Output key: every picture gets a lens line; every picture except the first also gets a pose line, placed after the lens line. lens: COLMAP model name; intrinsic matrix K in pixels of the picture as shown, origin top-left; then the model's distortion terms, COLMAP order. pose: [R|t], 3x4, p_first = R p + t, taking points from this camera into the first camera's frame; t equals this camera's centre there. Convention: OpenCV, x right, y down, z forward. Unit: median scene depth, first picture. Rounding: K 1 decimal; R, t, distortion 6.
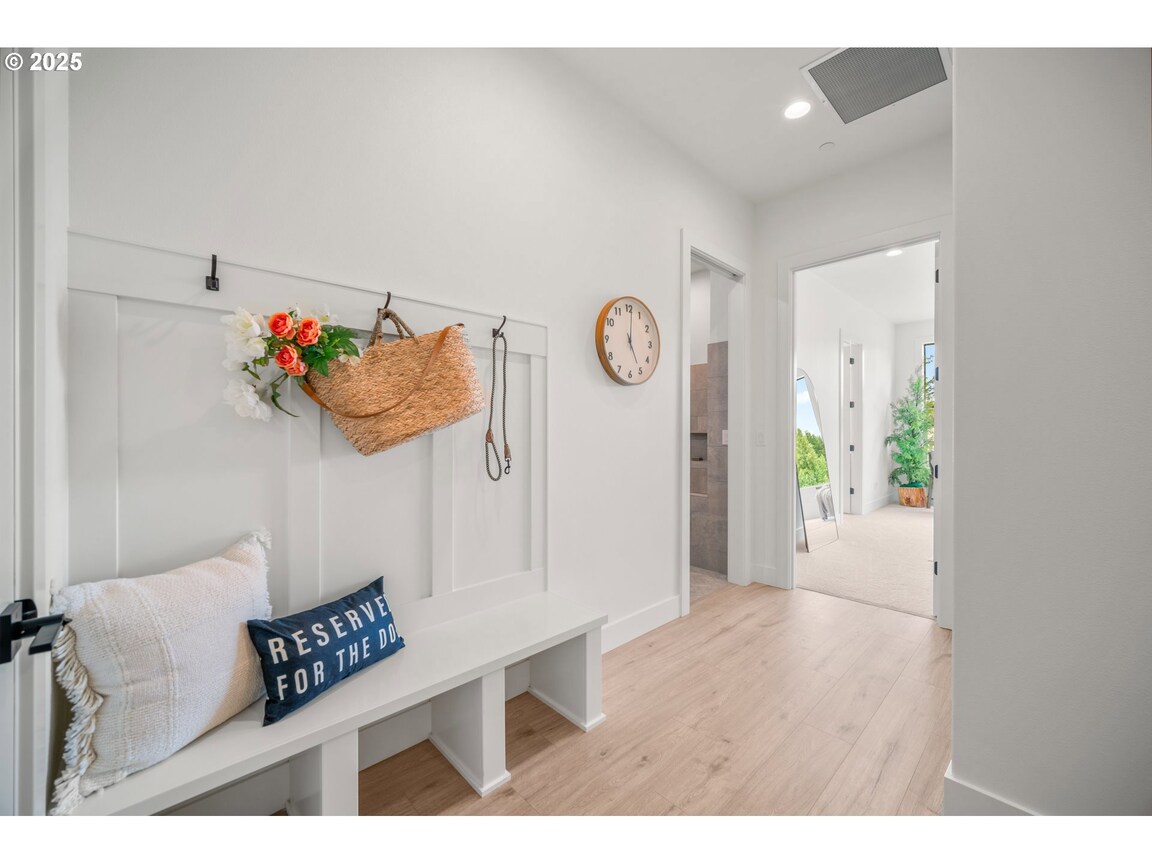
lens RADIAL K [[459.7, 0, 578.2], [0, 459.7, 433.2], [0, 0, 1]] dist [-0.001822, -0.001496]
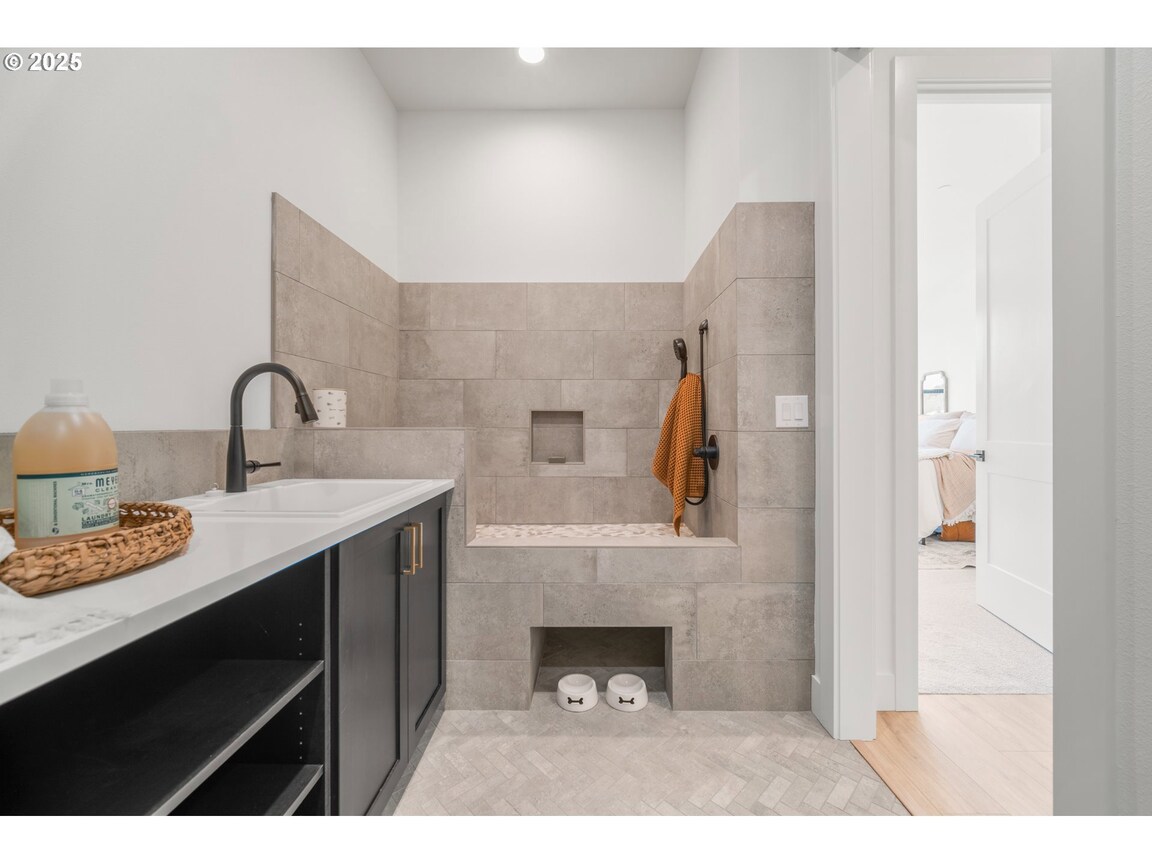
lens RADIAL K [[459.7, 0, 575.8], [0, 459.7, 429.3], [0, 0, 1]] dist [-0.001822, -0.001496]
pose [[0.697202, -0.003082, 0.716868, -0.145920], [0.000375, 0.999992, 0.003935, 0.024070], [-0.716874, -0.002475, 0.697198, 0.806217]]
